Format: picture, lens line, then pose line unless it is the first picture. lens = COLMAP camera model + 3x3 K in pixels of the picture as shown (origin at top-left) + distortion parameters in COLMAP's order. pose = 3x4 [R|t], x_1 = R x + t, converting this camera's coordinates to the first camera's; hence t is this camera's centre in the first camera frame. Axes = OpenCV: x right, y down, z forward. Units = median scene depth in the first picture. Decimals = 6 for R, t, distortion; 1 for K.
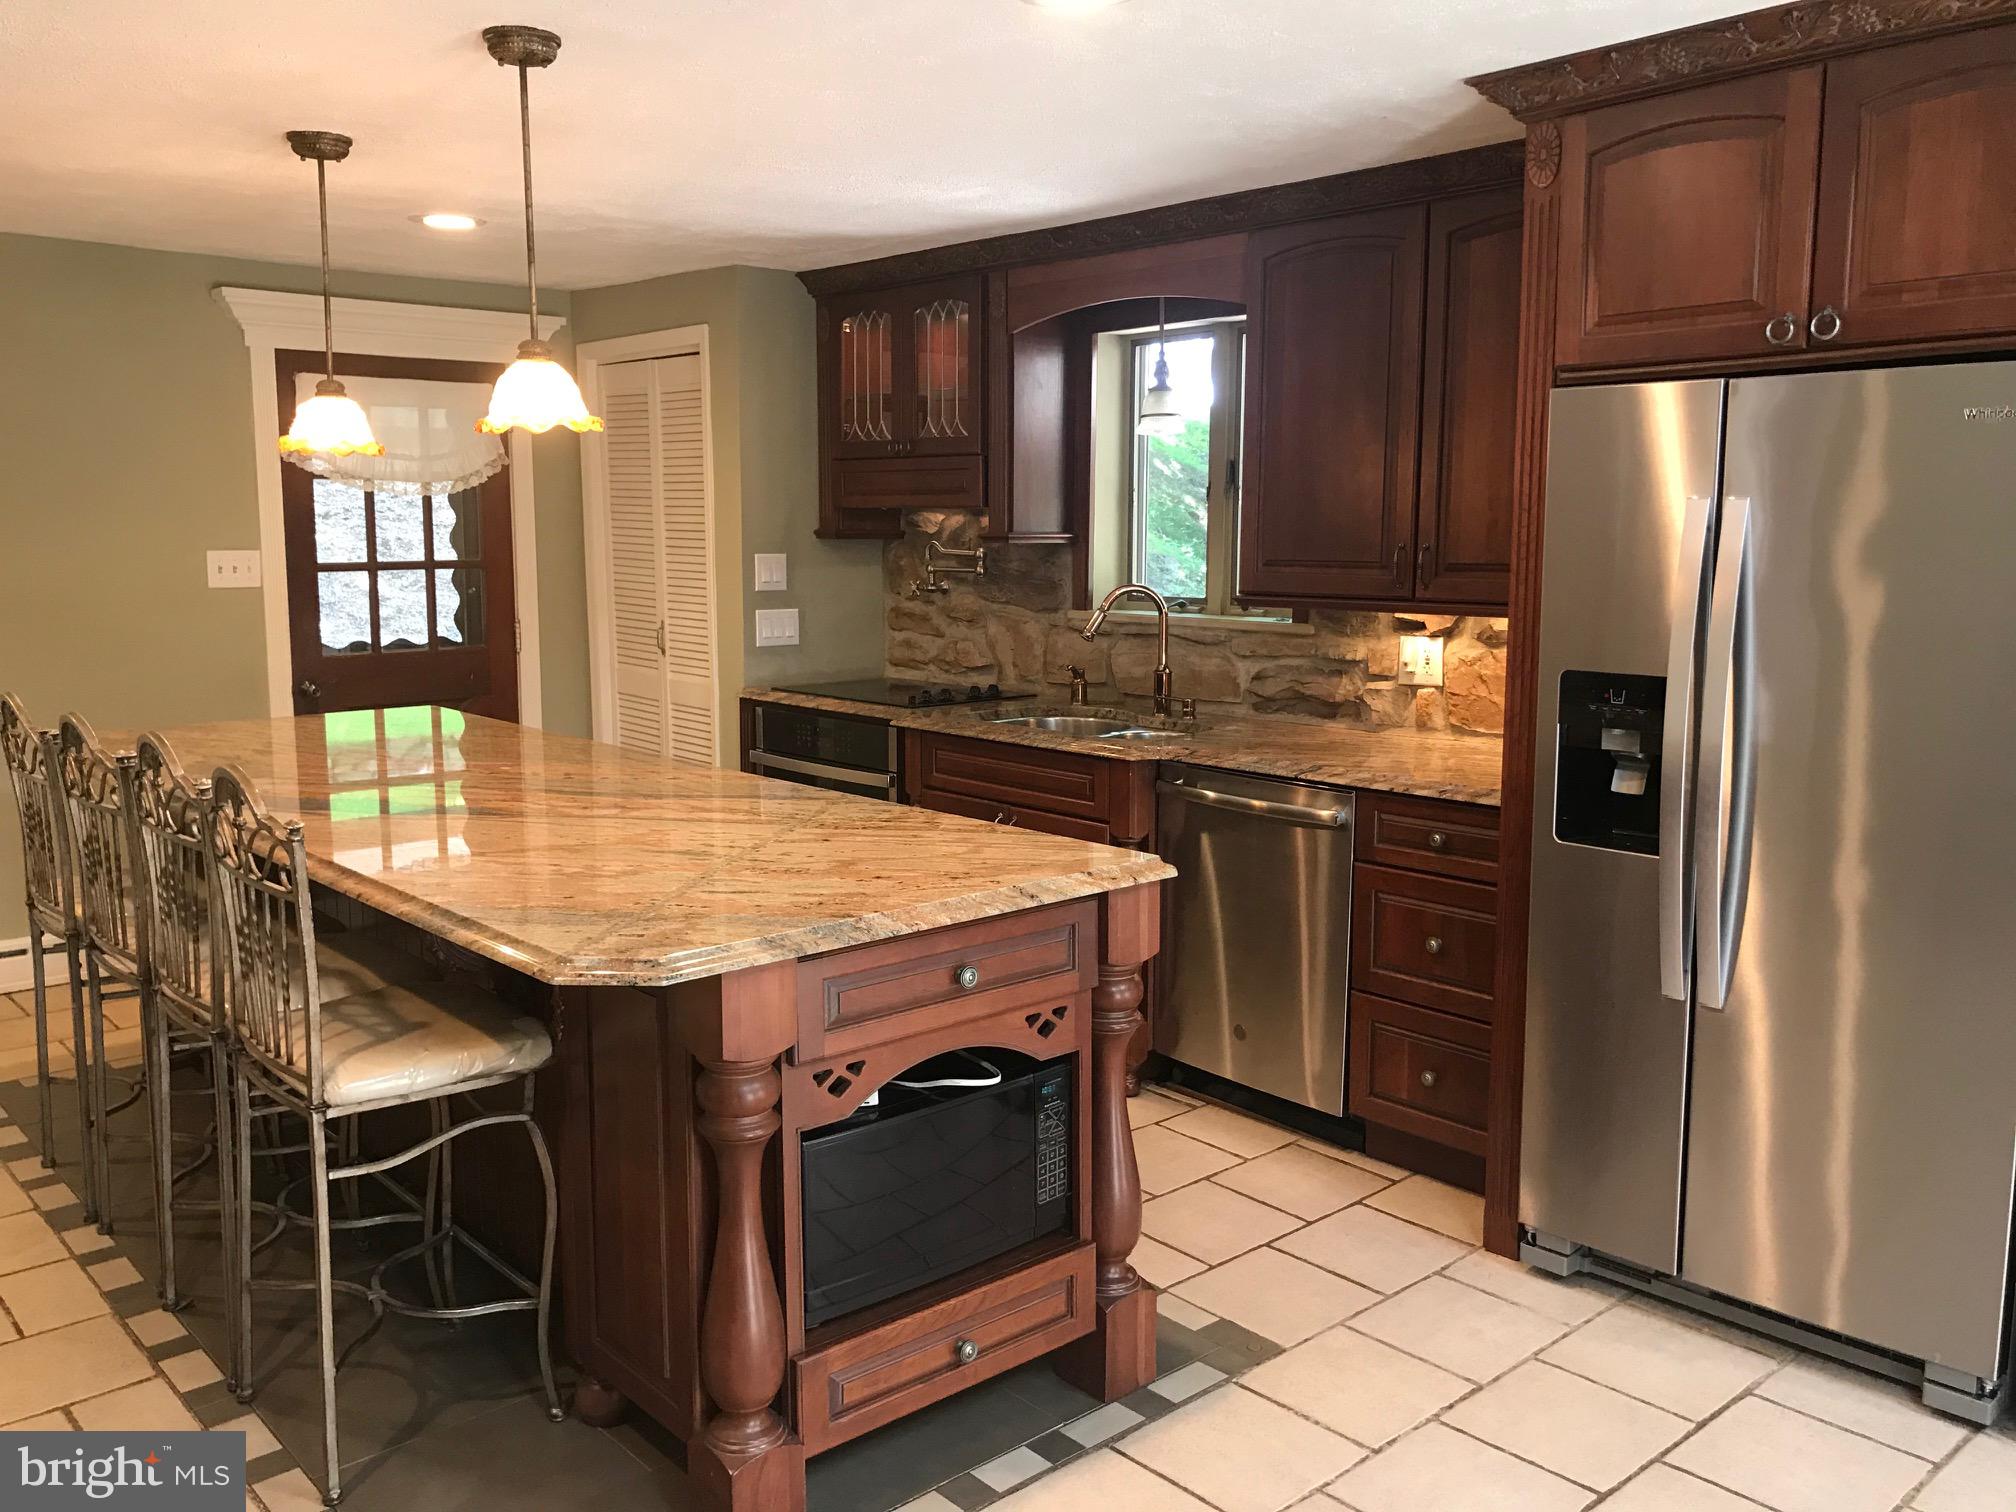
lens RADIAL K [[1654.3, 0, 1008.0], [0, 1654.3, 756.0], [0, 0, 1]] dist [0.025304, -0.003199]
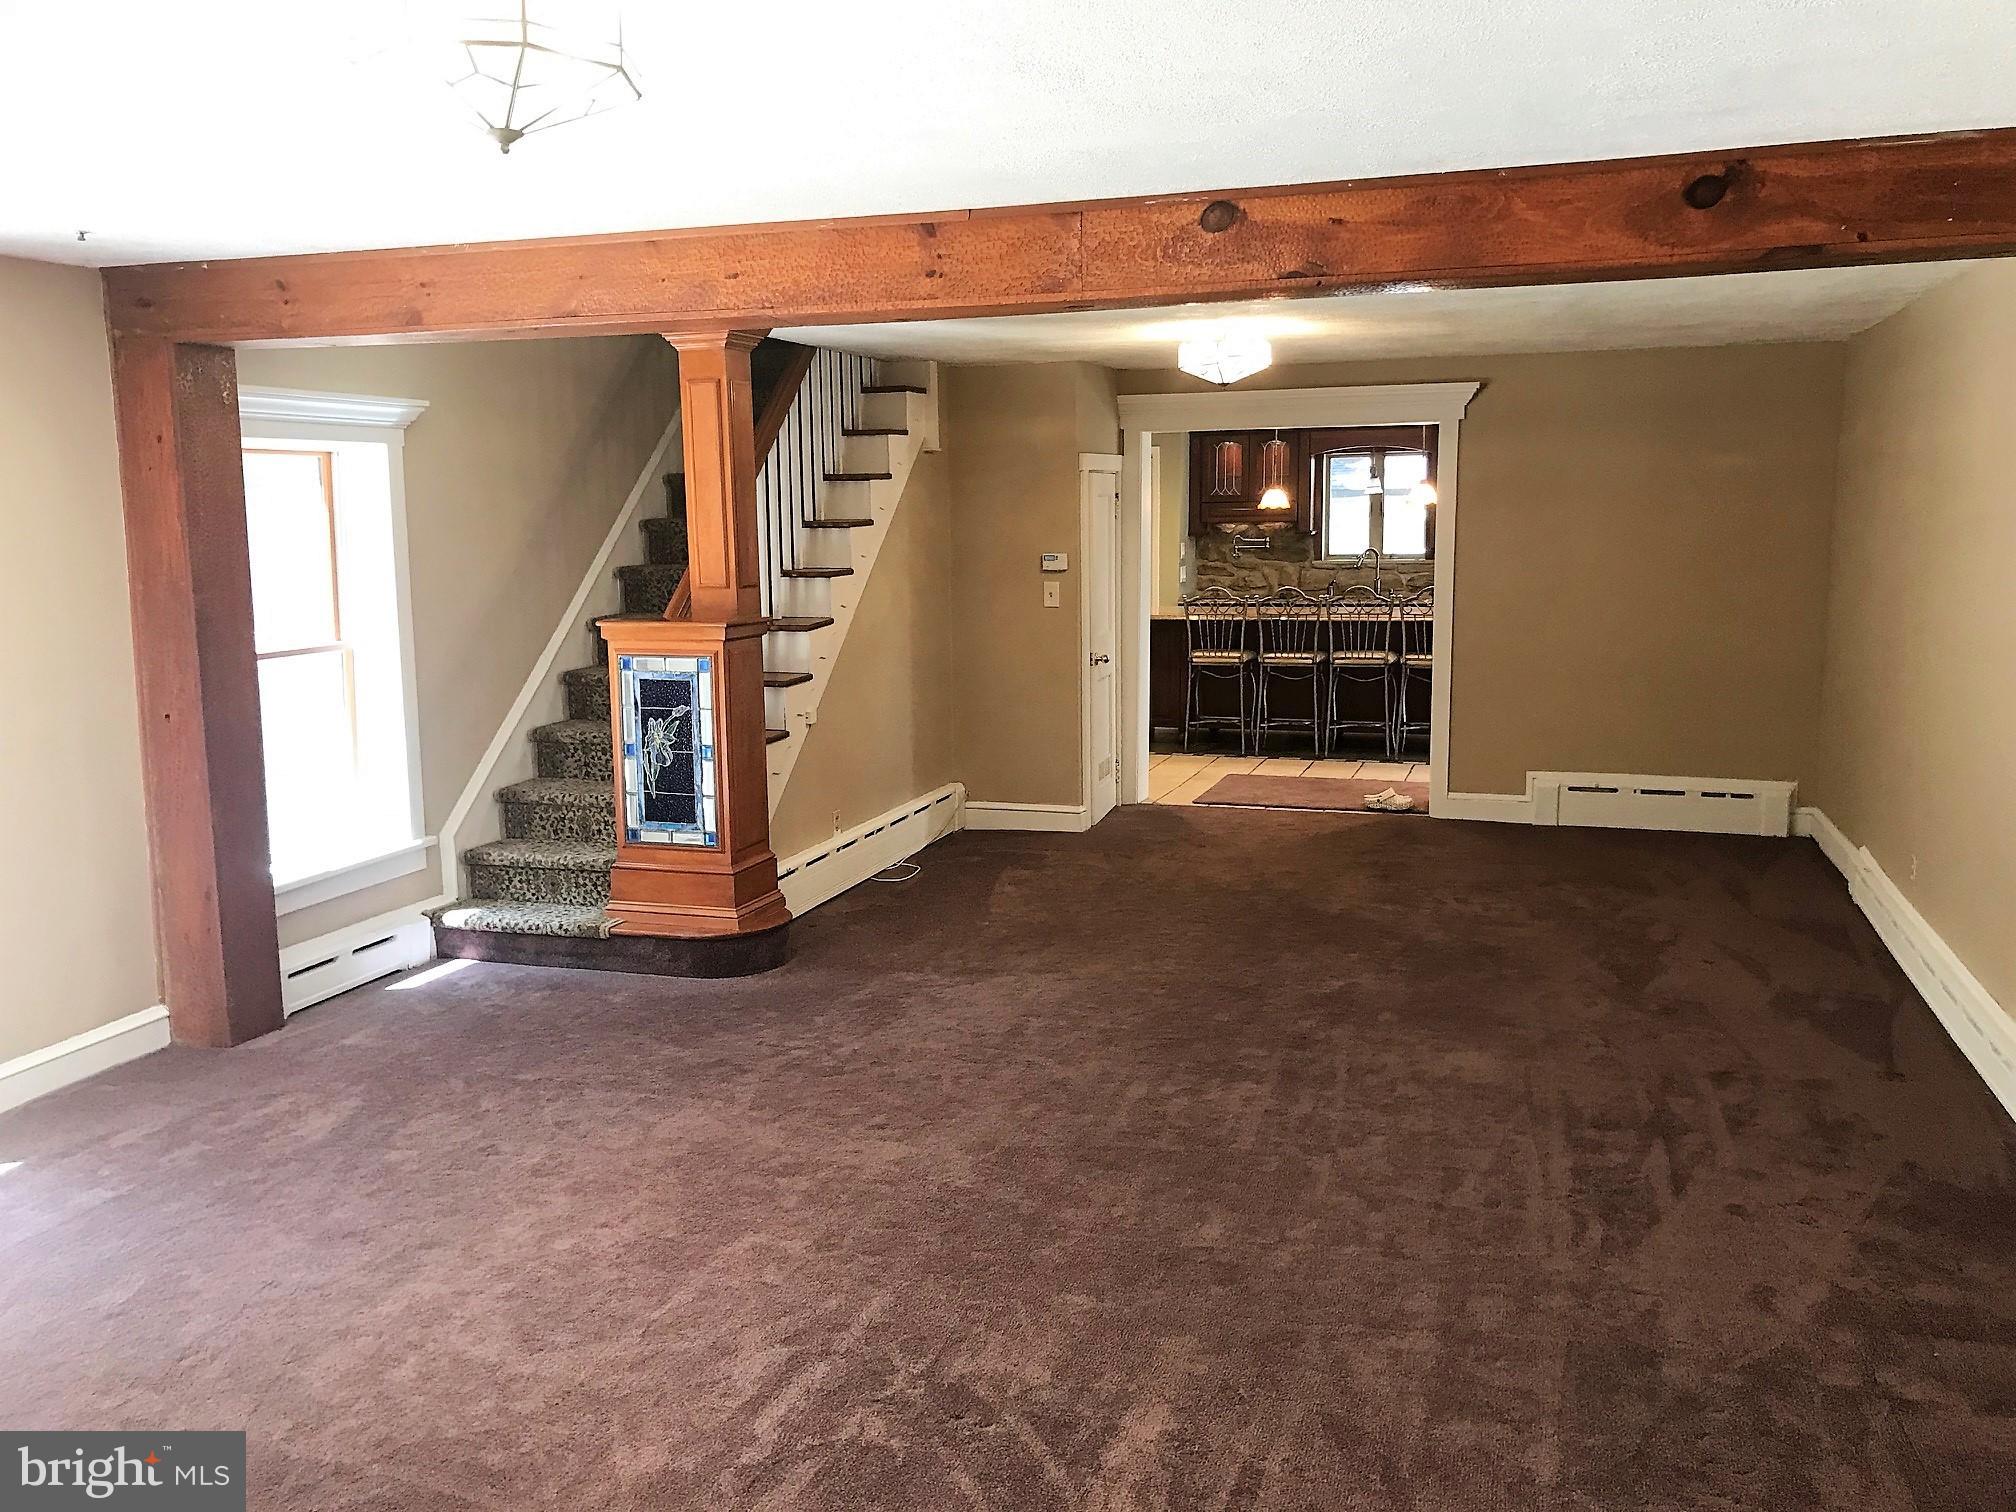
lens RADIAL K [[1654.8, 0, 993.0], [0, 1654.8, 757.8], [0, 0, 1]] dist [0.019390, -0.039187]
pose [[0.870019, -0.090512, 0.484639, -1.853312], [0.089059, 0.995685, 0.026079, 0.116611], [-0.484908, 0.020472, 0.874326, -1.110110]]
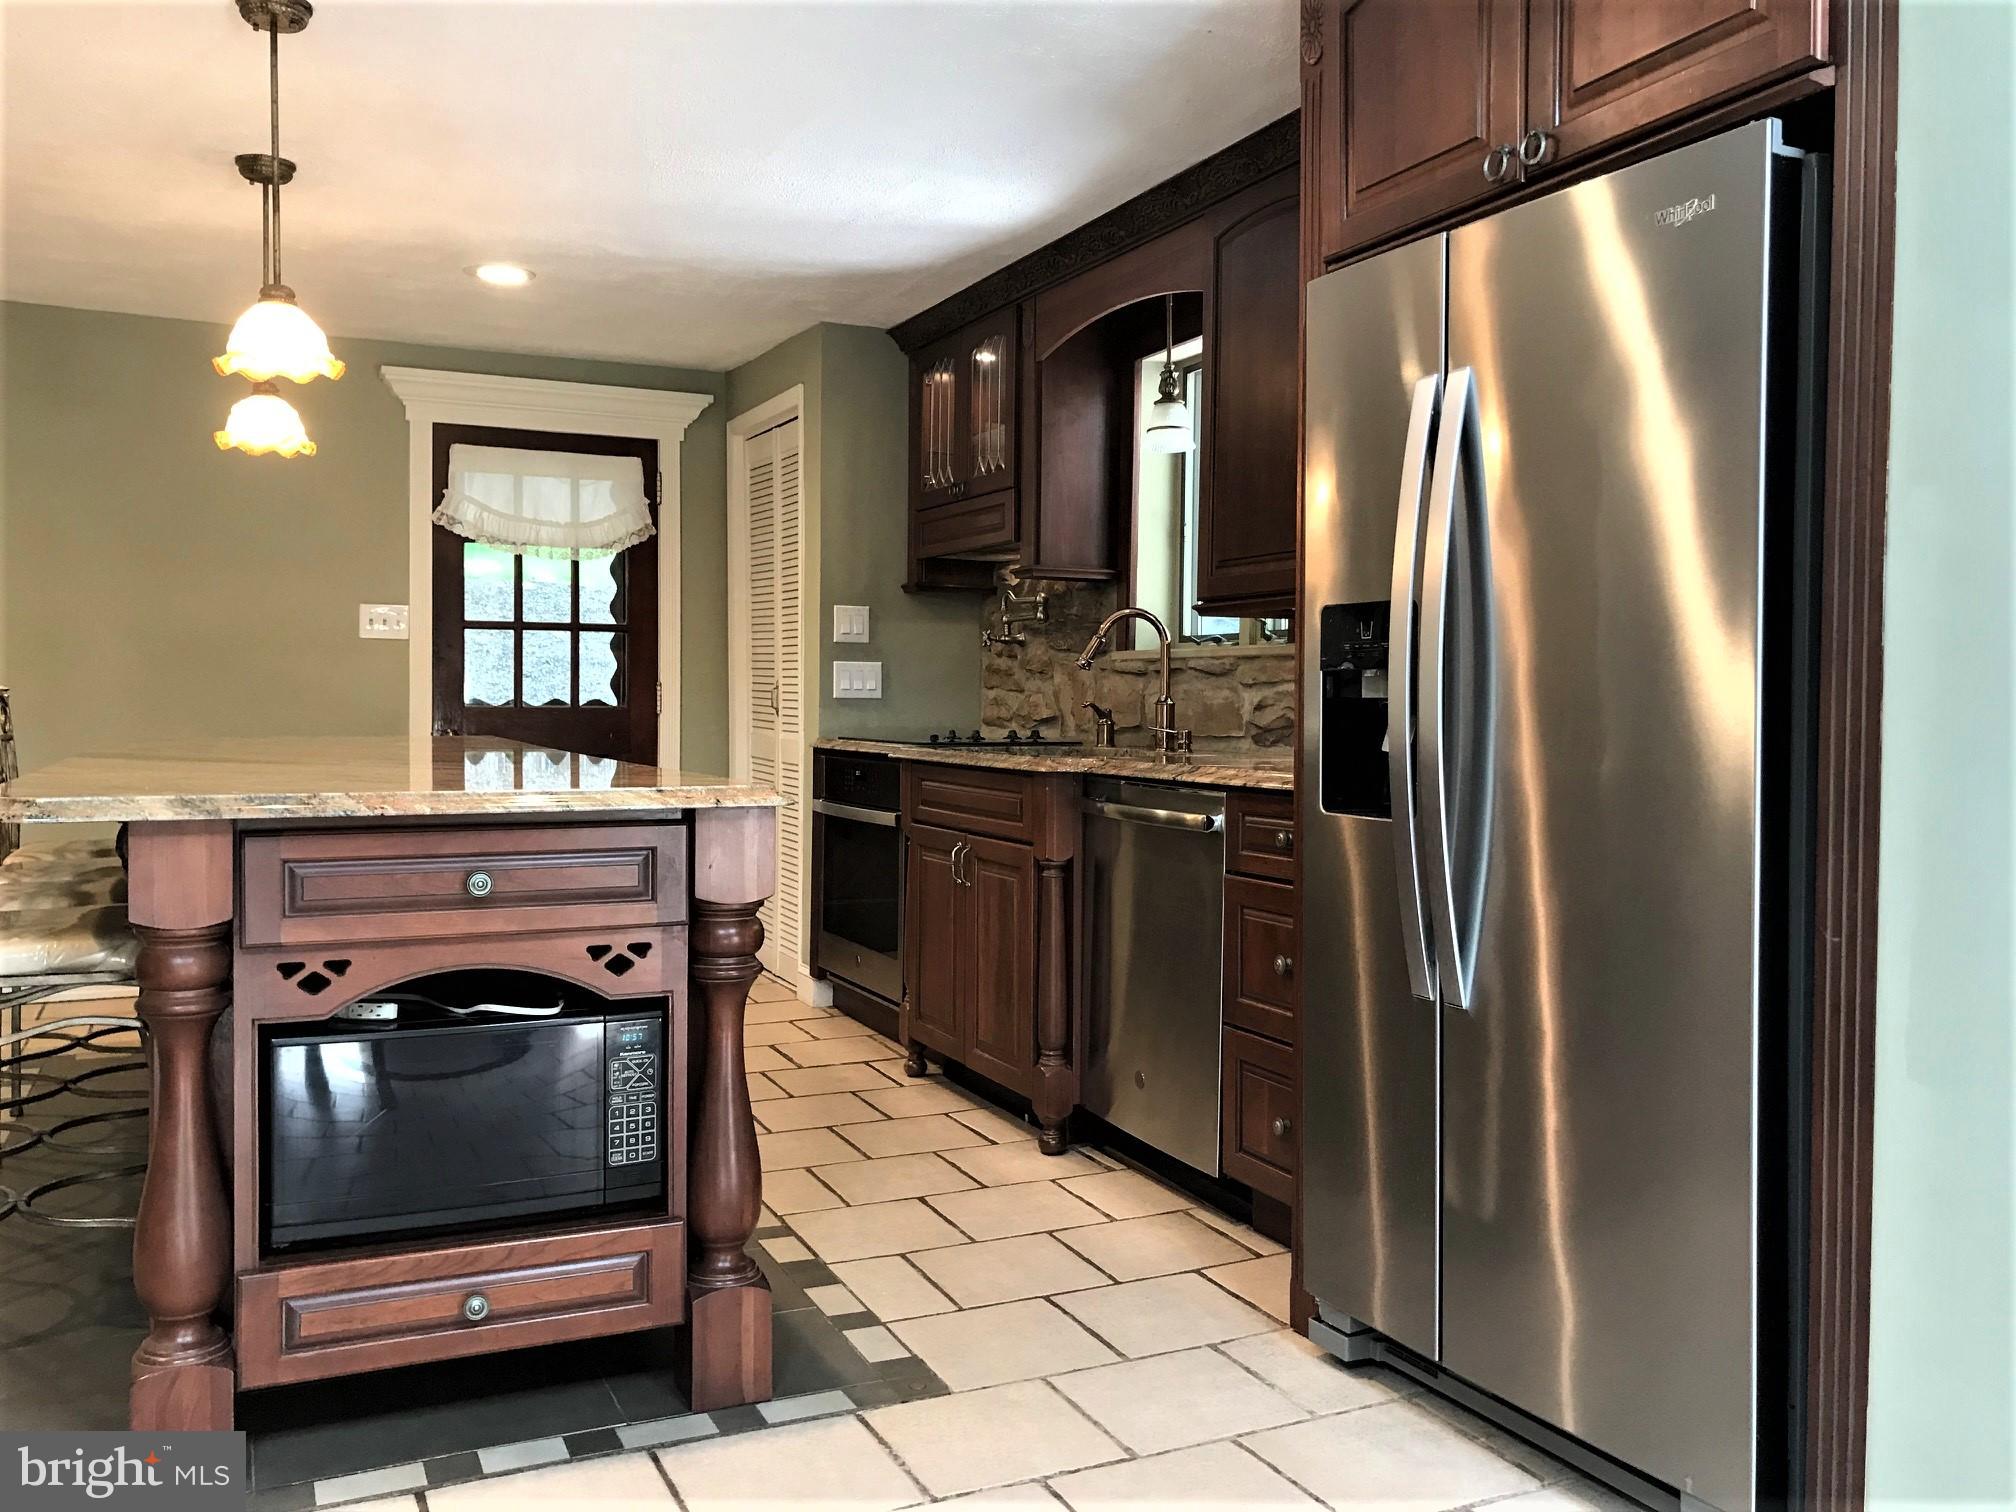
lens RADIAL K [[1654.8, 0, 993.0], [0, 1654.8, 757.8], [0, 0, 1]] dist [0.019390, -0.039187]
pose [[0.956539, 0.017424, -0.291084, 0.273296], [-0.048175, 0.993939, -0.098813, 0.075194], [0.287598, 0.108541, 0.951581, 0.105694]]
